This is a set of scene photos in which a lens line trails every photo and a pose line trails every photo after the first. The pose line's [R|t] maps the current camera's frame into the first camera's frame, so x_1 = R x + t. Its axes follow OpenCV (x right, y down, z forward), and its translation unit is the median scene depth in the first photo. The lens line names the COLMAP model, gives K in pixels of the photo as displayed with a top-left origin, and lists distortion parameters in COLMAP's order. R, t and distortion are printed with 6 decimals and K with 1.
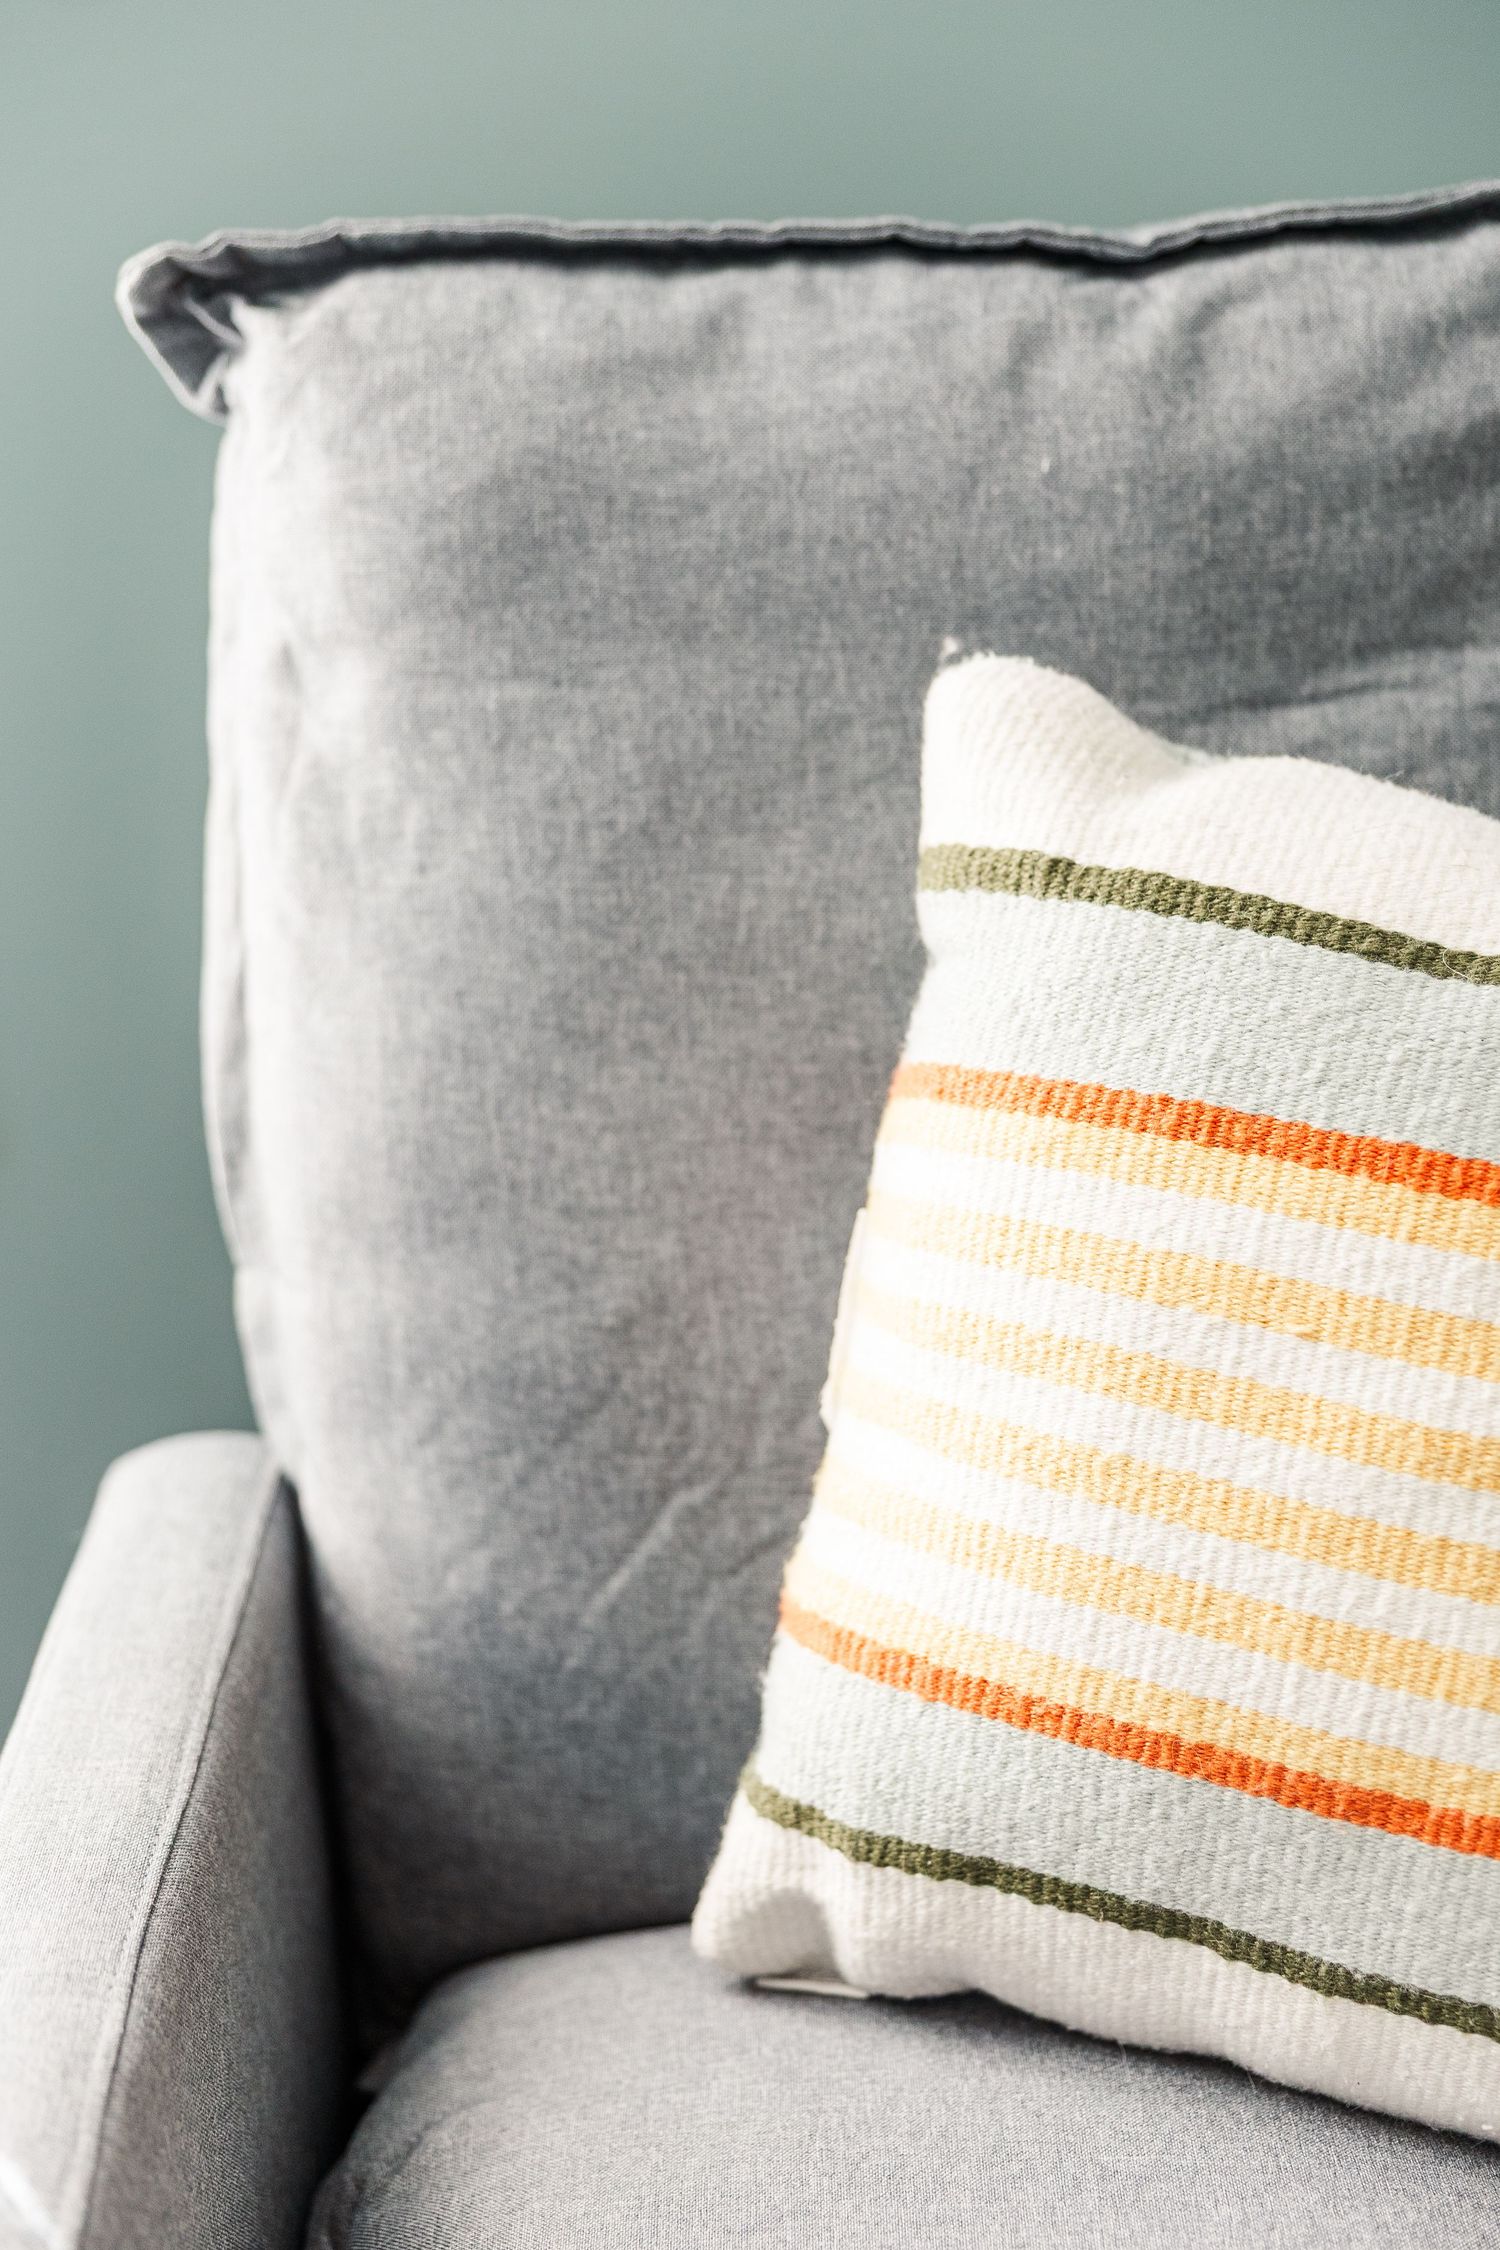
lens RADIAL K [[3544.9, 0, 746.0], [0, 3544.9, 1127.9], [0, 0, 1]] dist [0.013690, 0.000000]
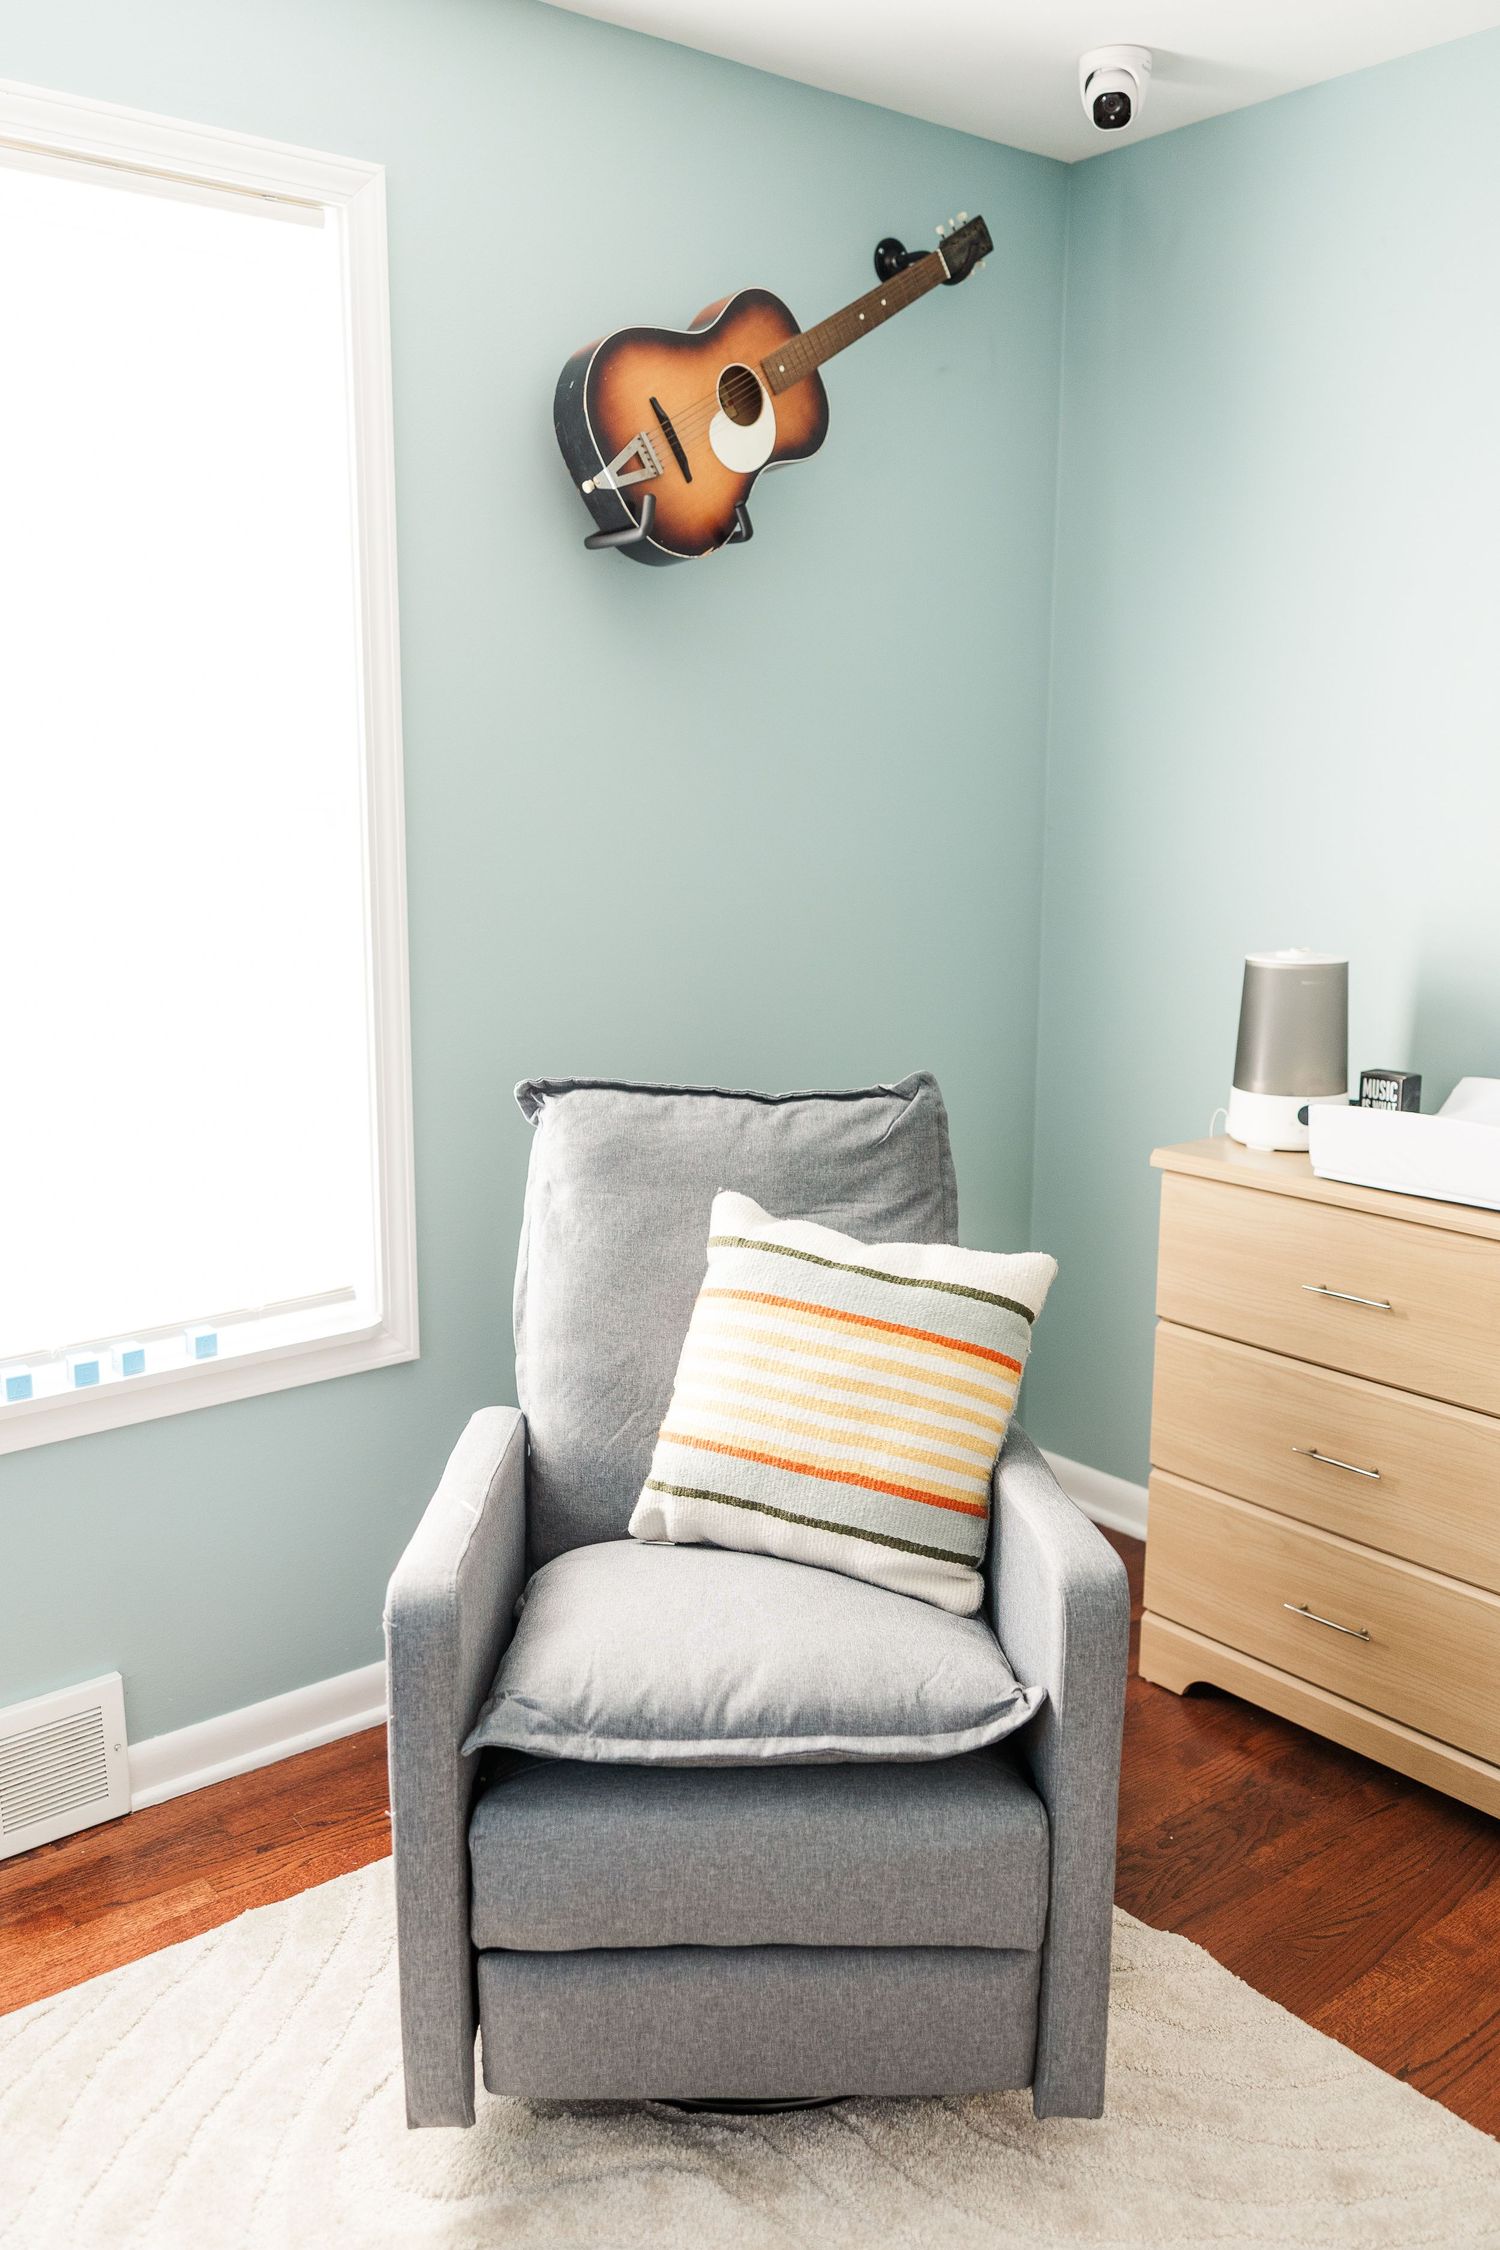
lens RADIAL K [[1882.0, 0, 751.7], [0, 1882.0, 1128.9], [0, 0, 1]] dist [0.024134, -0.015951]
pose [[0.997359, 0.069368, 0.021521, 0.041696], [-0.061303, 0.962917, -0.262743, 0.333948], [-0.038948, 0.260729, 0.964626, -0.996541]]
